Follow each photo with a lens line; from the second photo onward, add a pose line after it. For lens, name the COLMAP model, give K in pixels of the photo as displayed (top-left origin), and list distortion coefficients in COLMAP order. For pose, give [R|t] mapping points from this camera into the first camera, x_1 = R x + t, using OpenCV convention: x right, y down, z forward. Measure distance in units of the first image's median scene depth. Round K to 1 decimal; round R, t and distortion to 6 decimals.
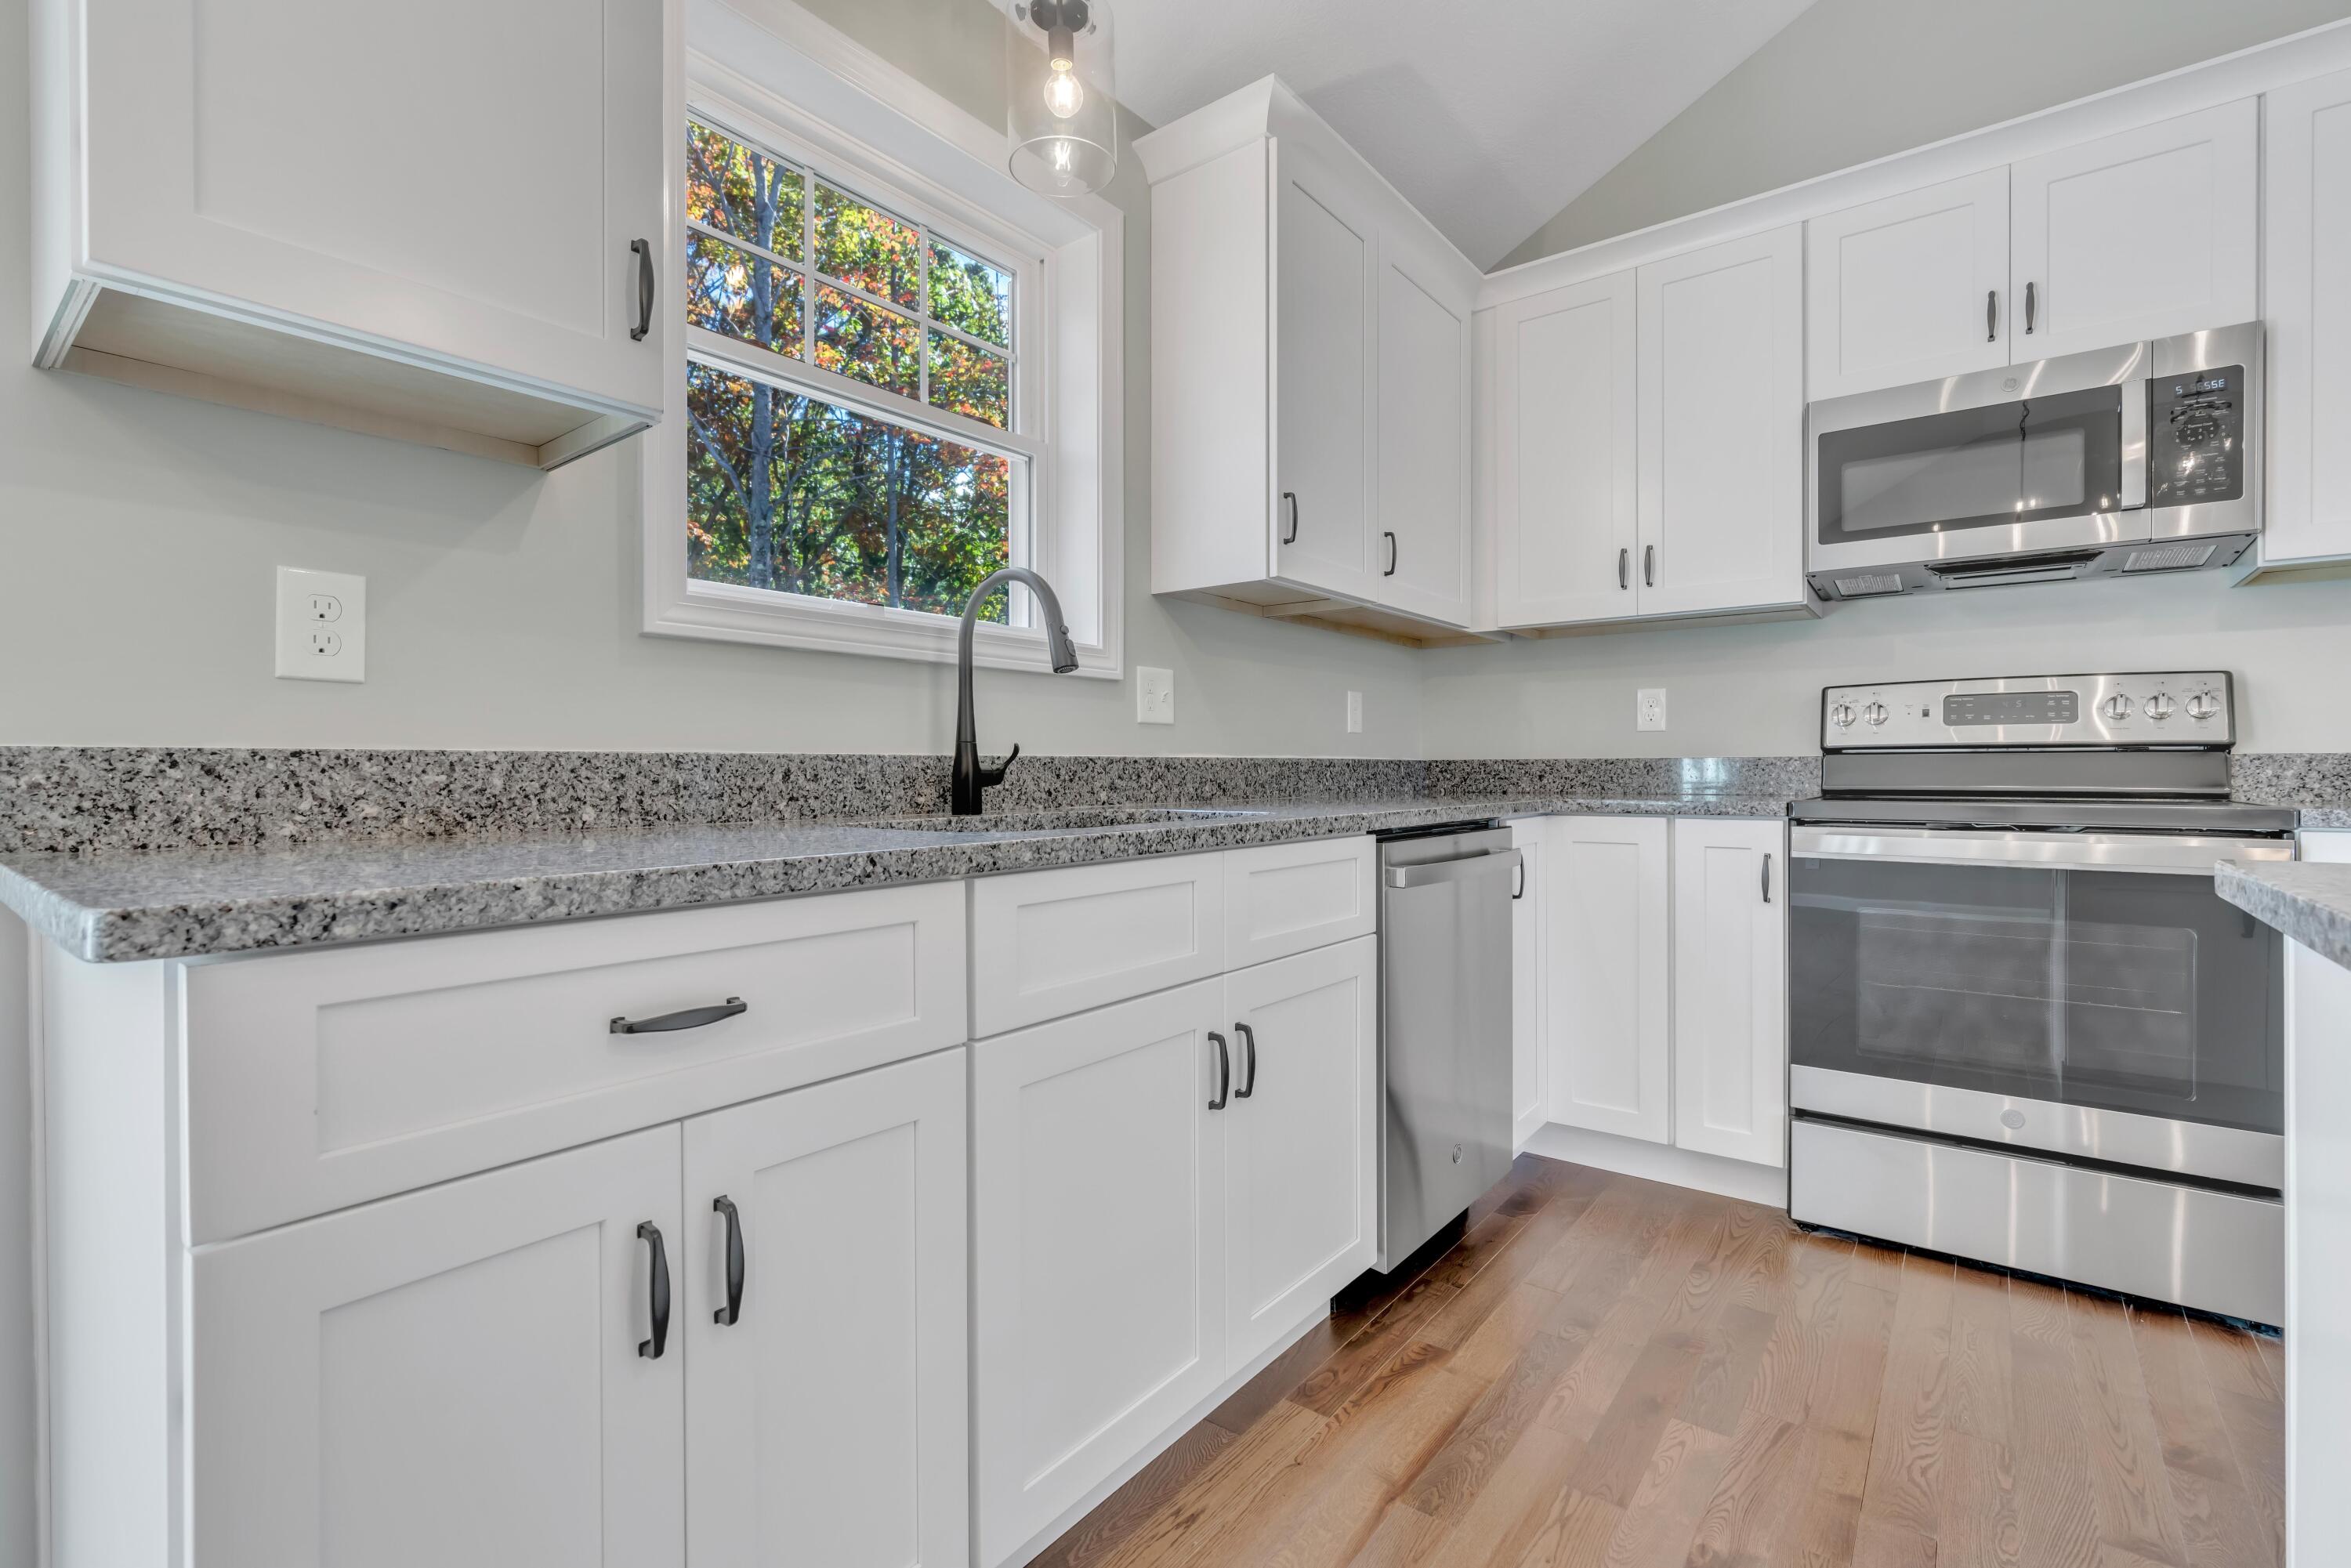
lens RADIAL K [[1046.3, 0, 1191.4], [0, 1046.3, 775.5], [0, 0, 1]] dist [-0.017470, 0.007419]
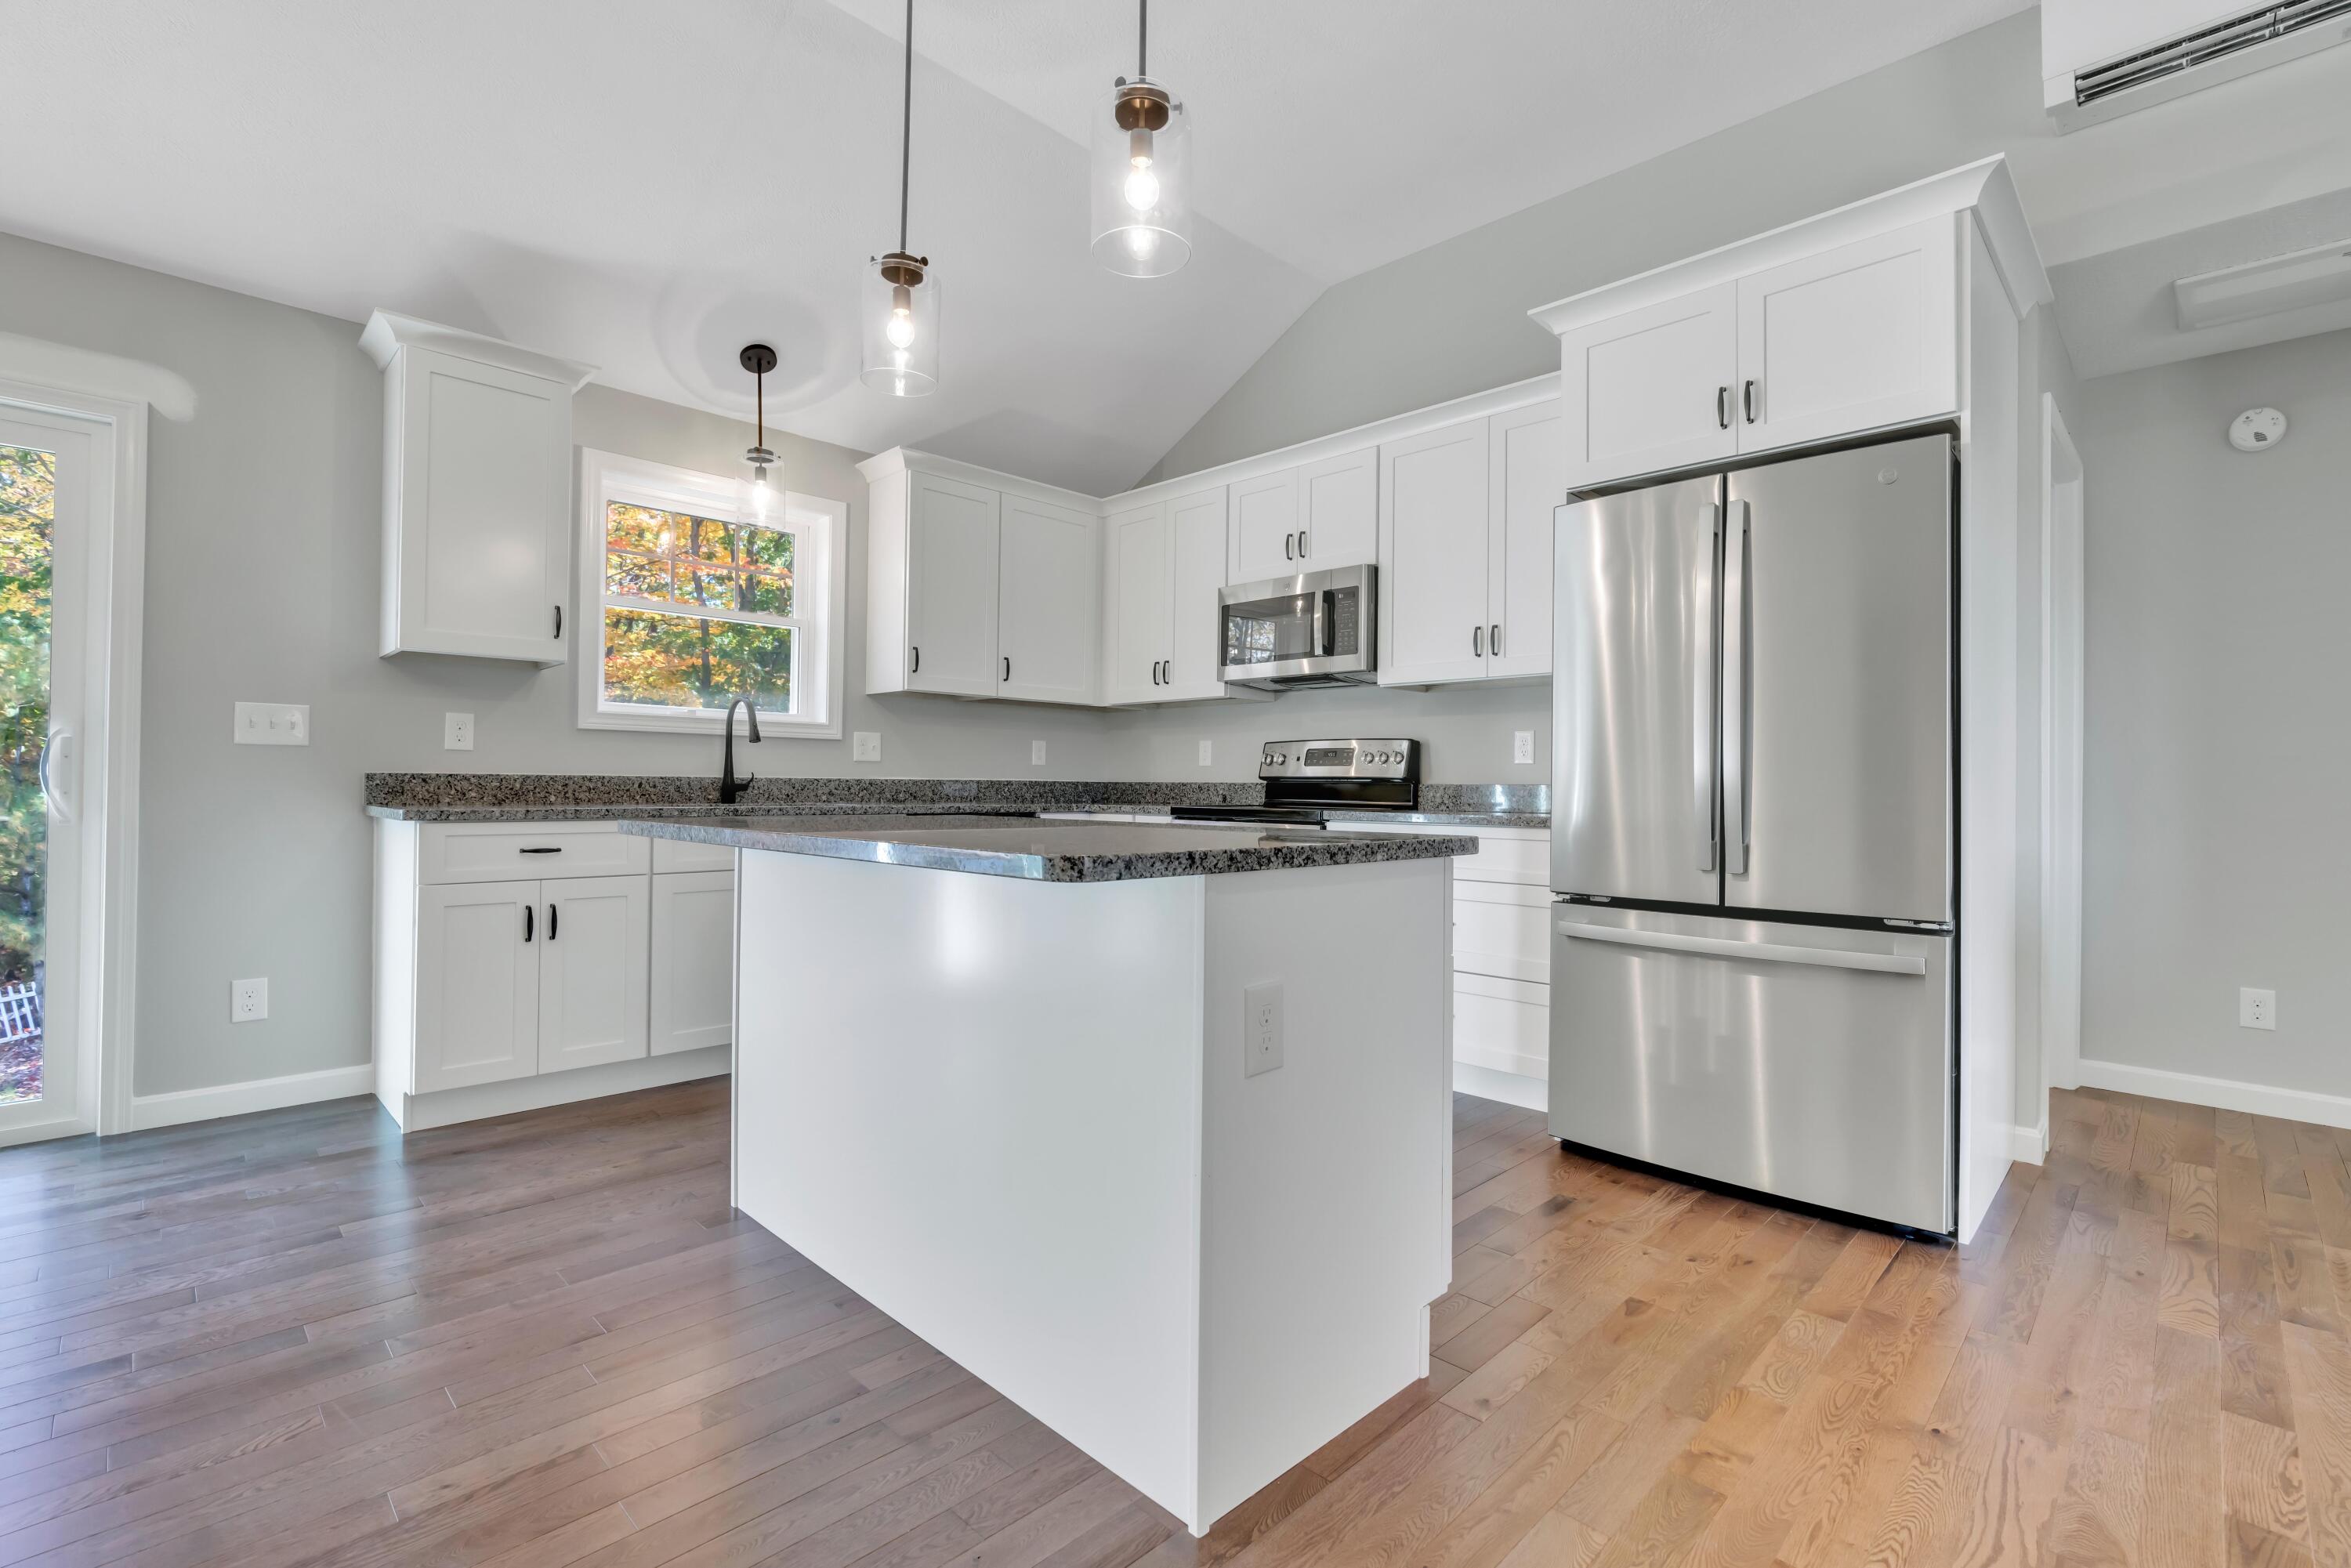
lens RADIAL K [[1046.3, 0, 1191.4], [0, 1046.3, 775.5], [0, 0, 1]] dist [-0.017470, 0.007419]
pose [[0.992724, 0.011826, -0.119827, 0.851667], [-0.013908, 0.999766, -0.016554, -0.000042], [0.119604, 0.018100, 0.992657, -0.905117]]
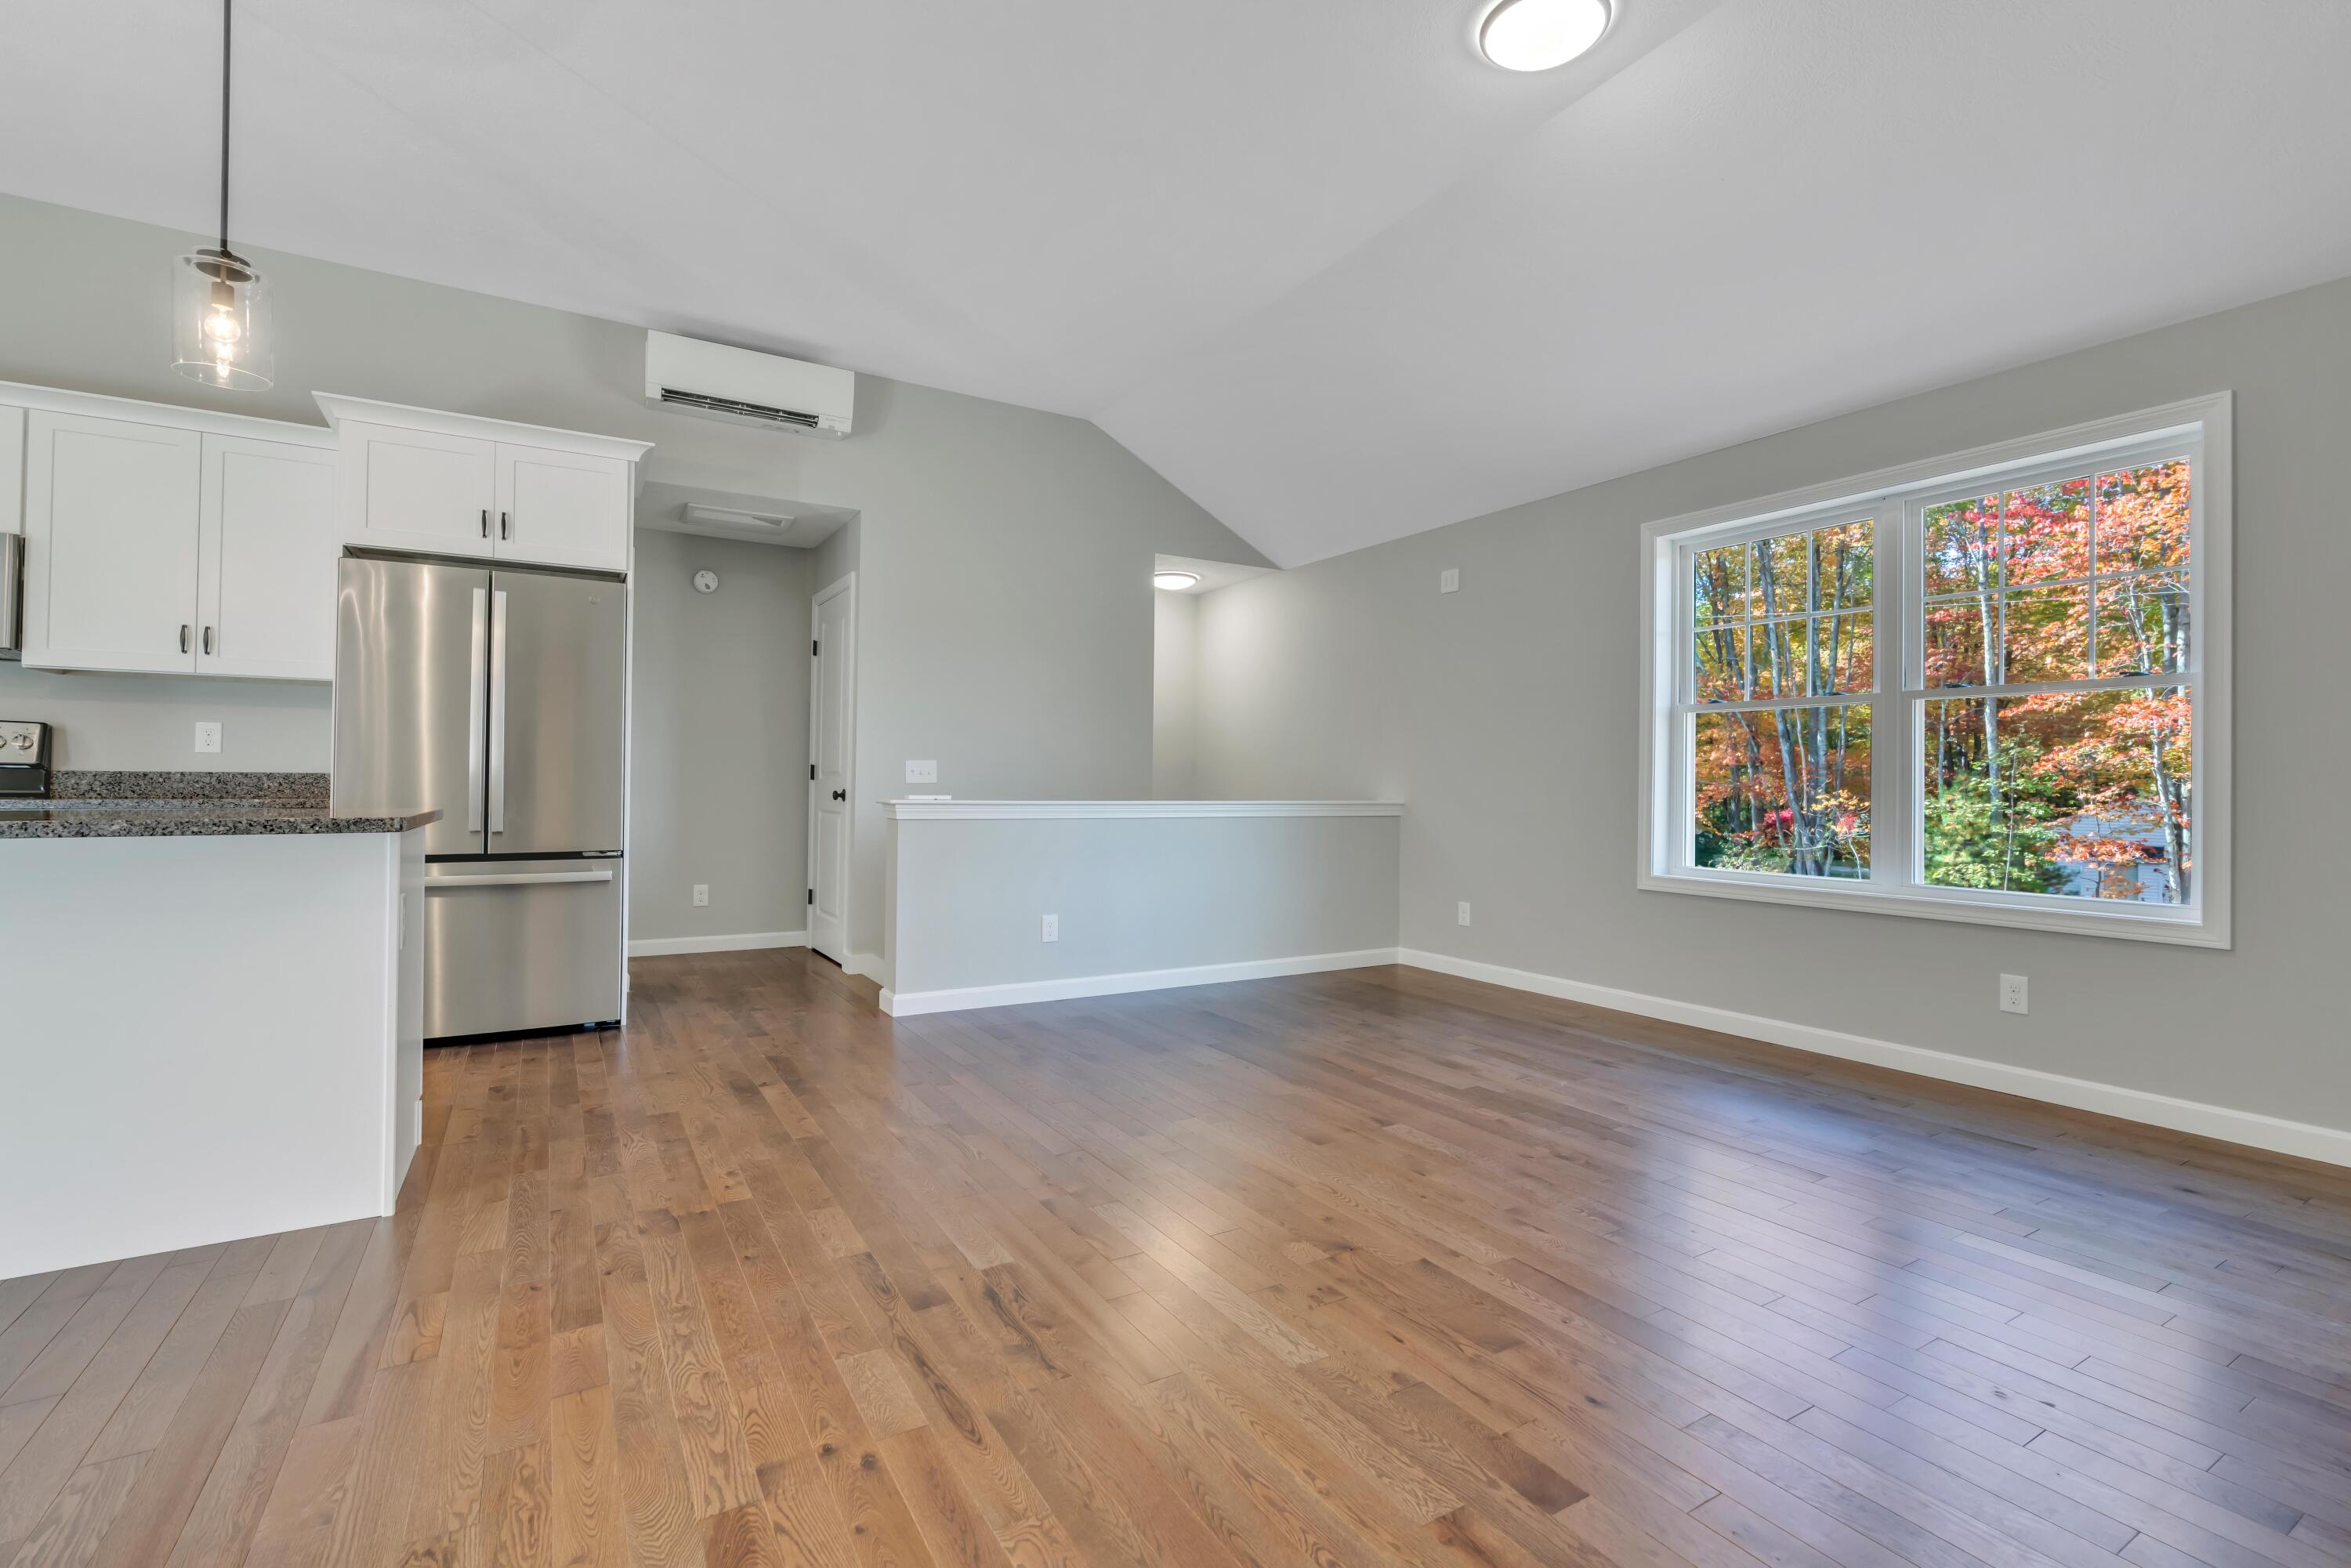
lens RADIAL K [[1046.3, 0, 1191.4], [0, 1046.3, 775.5], [0, 0, 1]] dist [-0.017470, 0.007419]
pose [[0.351788, 0.014448, 0.935968, 0.056989], [-0.002602, 0.999892, -0.014456, 0.007269], [-0.936076, 0.002651, 0.351787, -1.433124]]
